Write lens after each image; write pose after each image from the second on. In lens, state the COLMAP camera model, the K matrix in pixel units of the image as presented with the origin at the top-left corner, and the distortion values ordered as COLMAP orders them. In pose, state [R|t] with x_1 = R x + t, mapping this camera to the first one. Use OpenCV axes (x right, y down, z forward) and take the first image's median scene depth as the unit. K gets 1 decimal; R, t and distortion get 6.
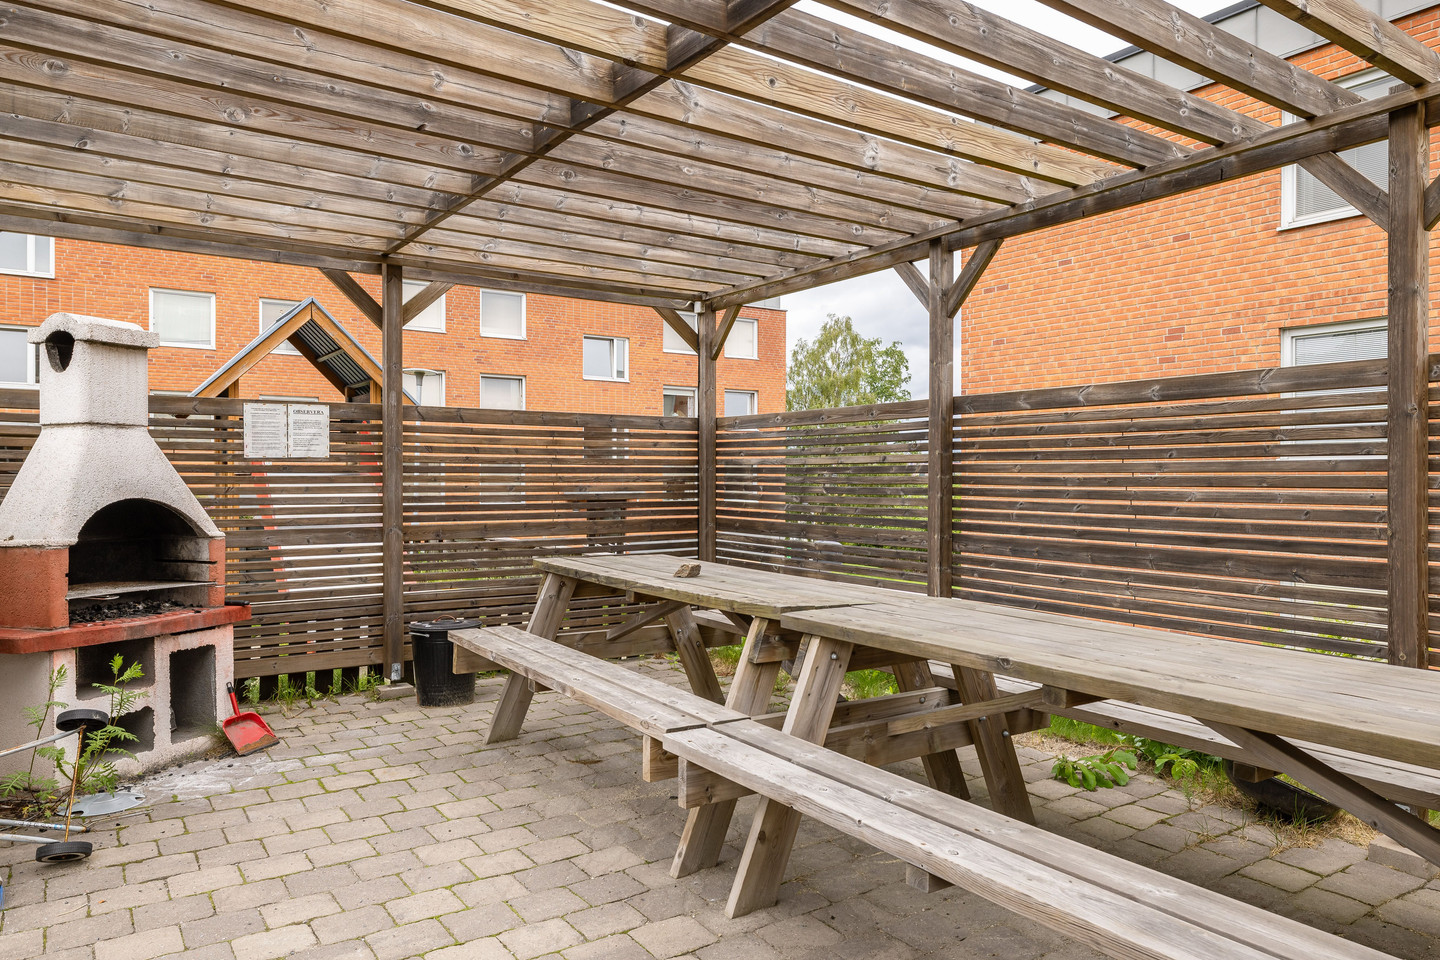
lens RADIAL K [[934.1, 0, 722.4], [0, 934.1, 478.1], [0, 0, 1]] dist [-0.010201, 0.000704]
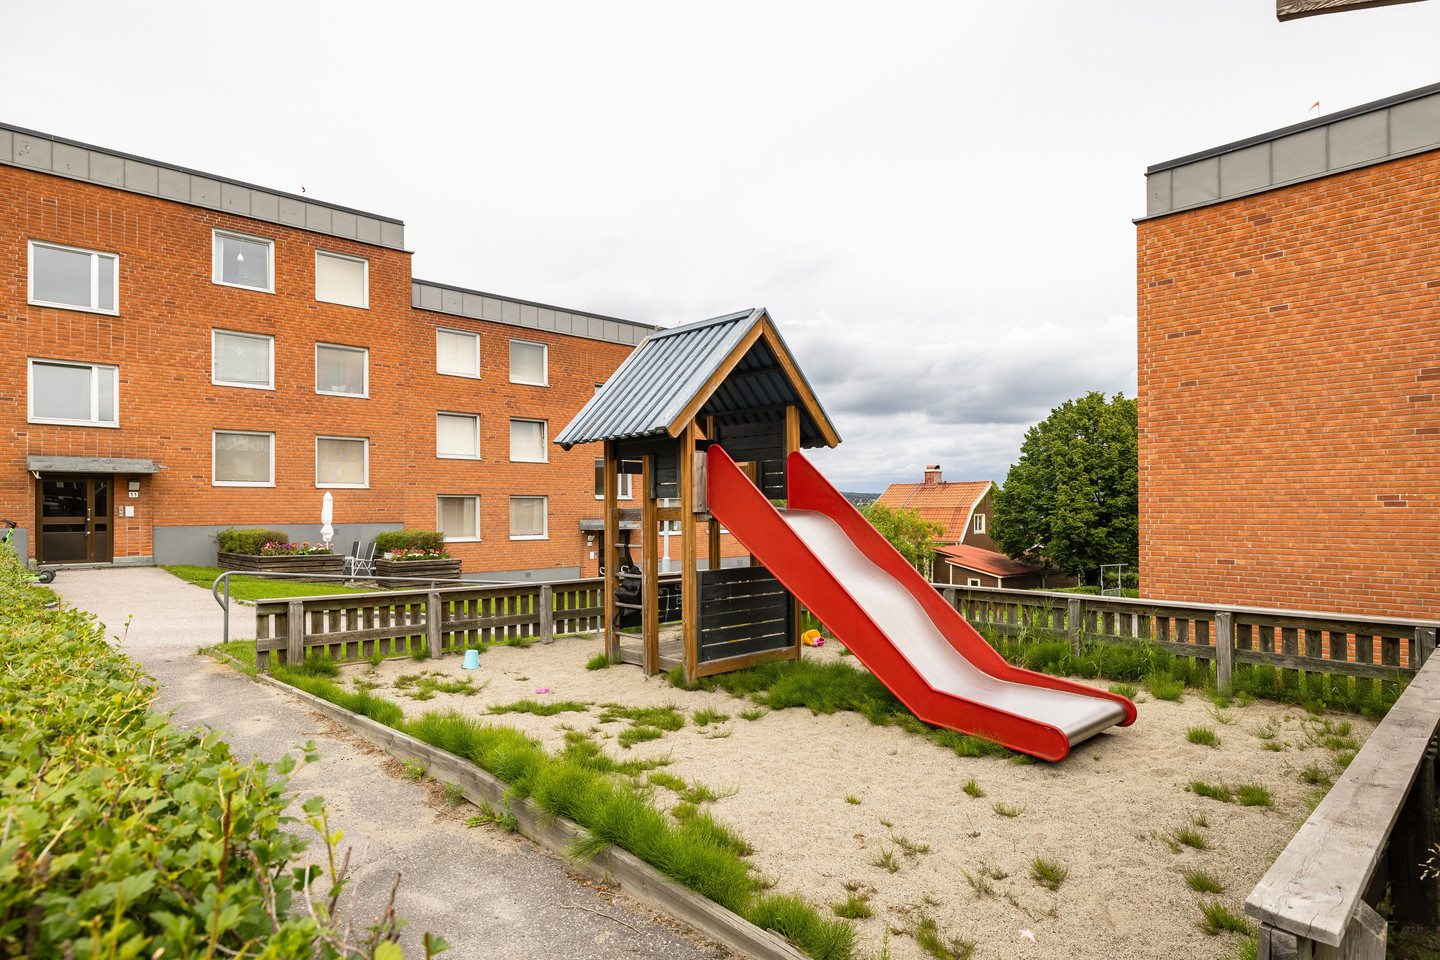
lens RADIAL K [[793.0, 0, 735.2], [0, 793.0, 508.1], [0, 0, 1]] dist [-0.008134, 0.000757]
pose [[0.993003, -0.004862, 0.117991, -0.321373], [0.005417, 0.999976, -0.004384, -0.001710], [-0.117967, 0.004992, 0.993005, 0.158147]]
